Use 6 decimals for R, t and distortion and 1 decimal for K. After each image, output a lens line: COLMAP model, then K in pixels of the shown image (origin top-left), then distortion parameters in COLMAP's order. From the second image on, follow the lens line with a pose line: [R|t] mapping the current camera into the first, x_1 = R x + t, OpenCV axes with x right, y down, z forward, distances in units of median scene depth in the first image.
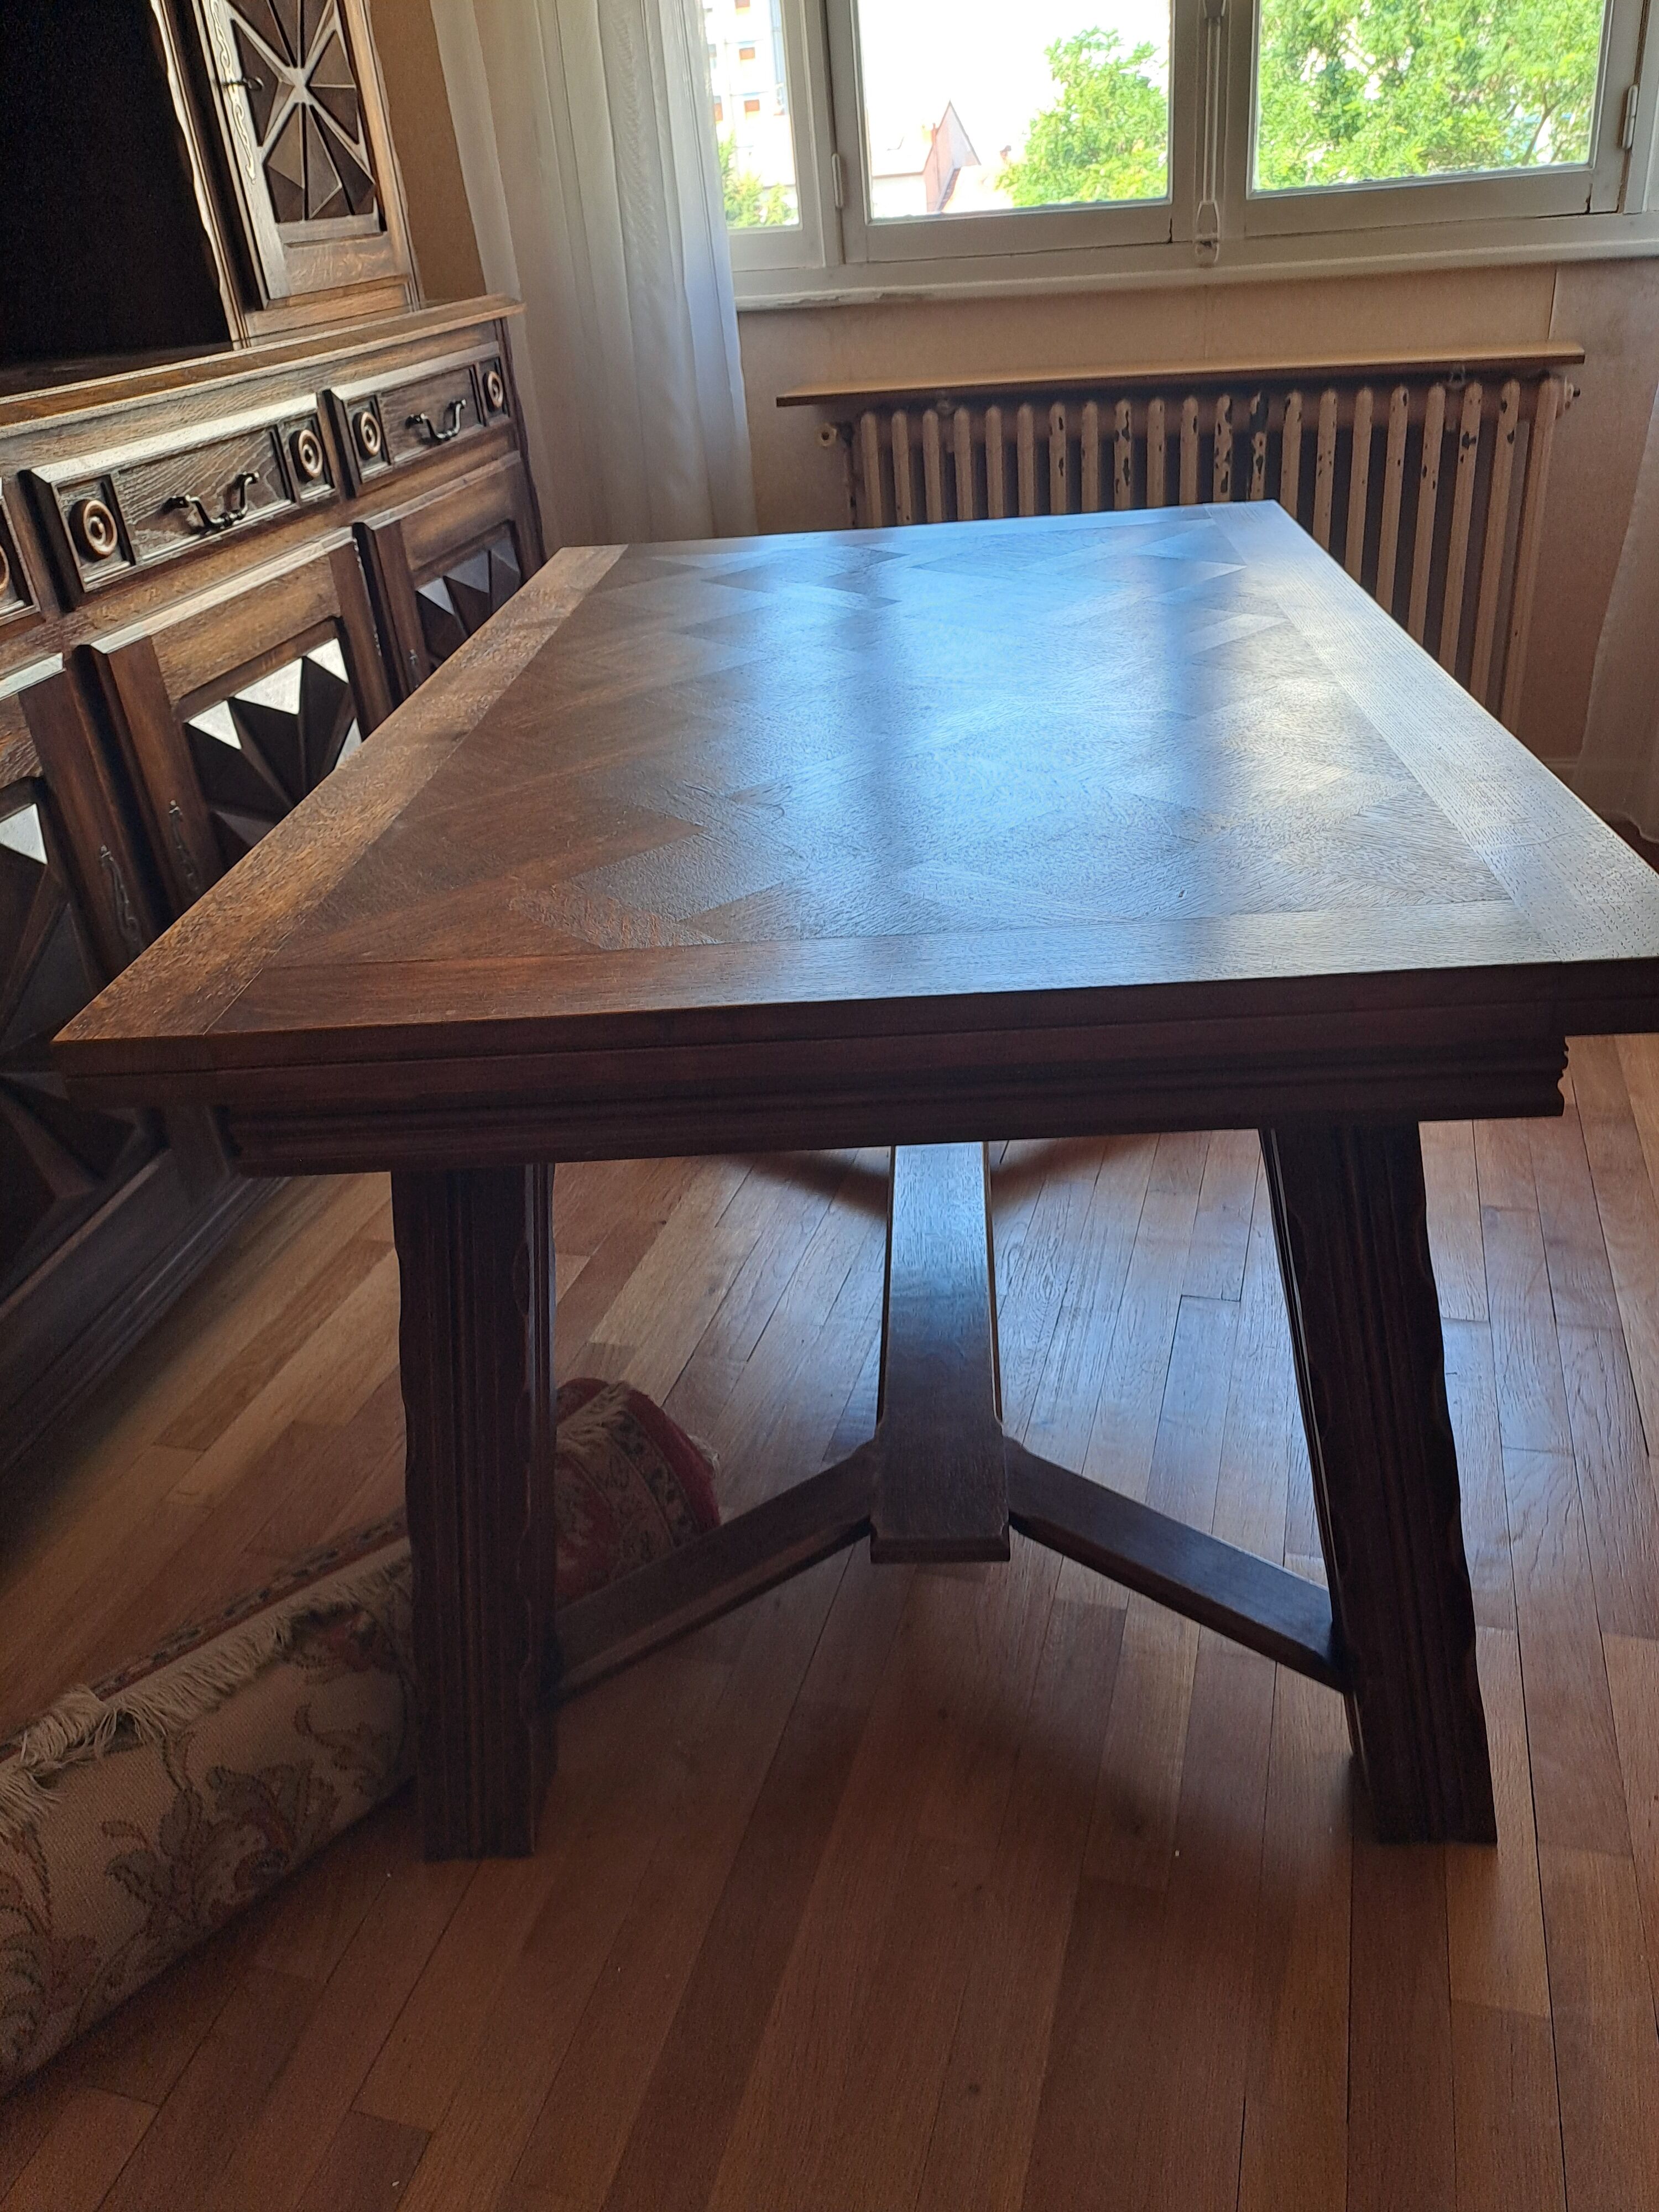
lens RADIAL K [[1658.1, 0, 823.7], [0, 1658.1, 1096.3], [0, 0, 1]] dist [0.082359, -0.082040]
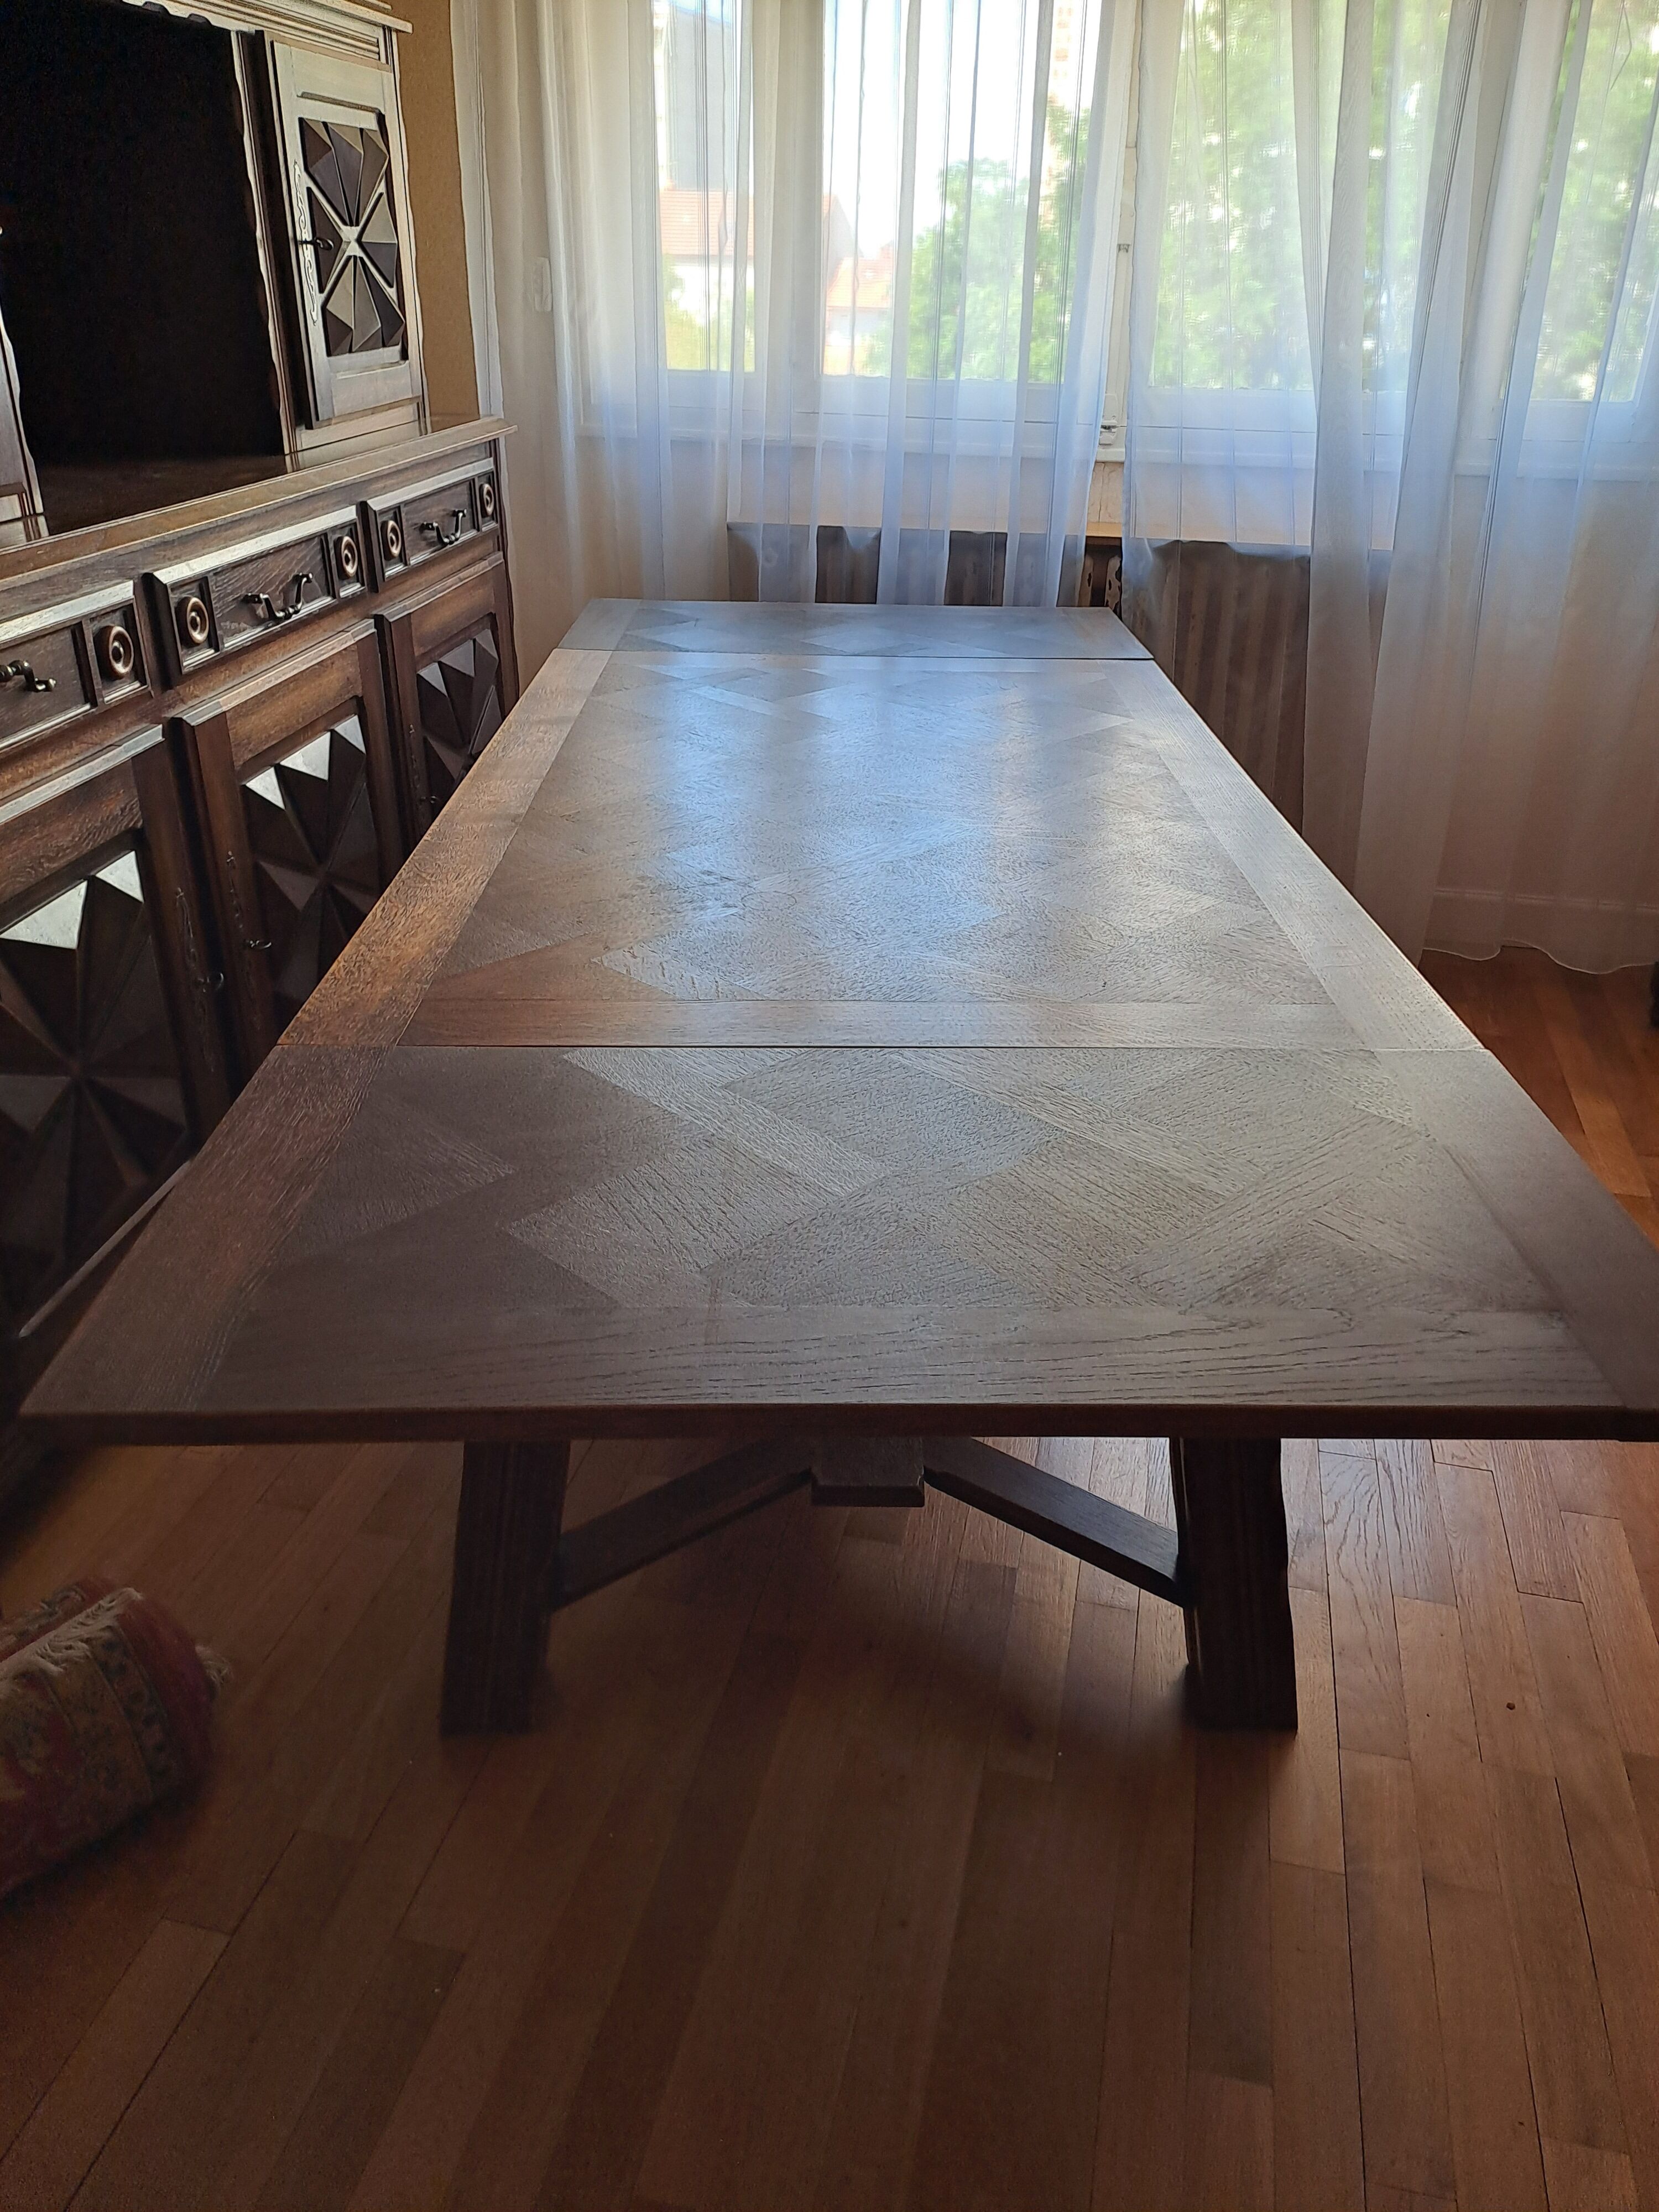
lens RADIAL K [[1733.5, 0, 835.7], [0, 1733.5, 1114.2], [0, 0, 1]] dist [0.176003, -0.247284]
pose [[0.992131, 0.042282, 0.117848, -0.103370], [-0.039259, 0.998841, -0.027858, 0.022588], [-0.118889, 0.023012, 0.992641, -0.249175]]
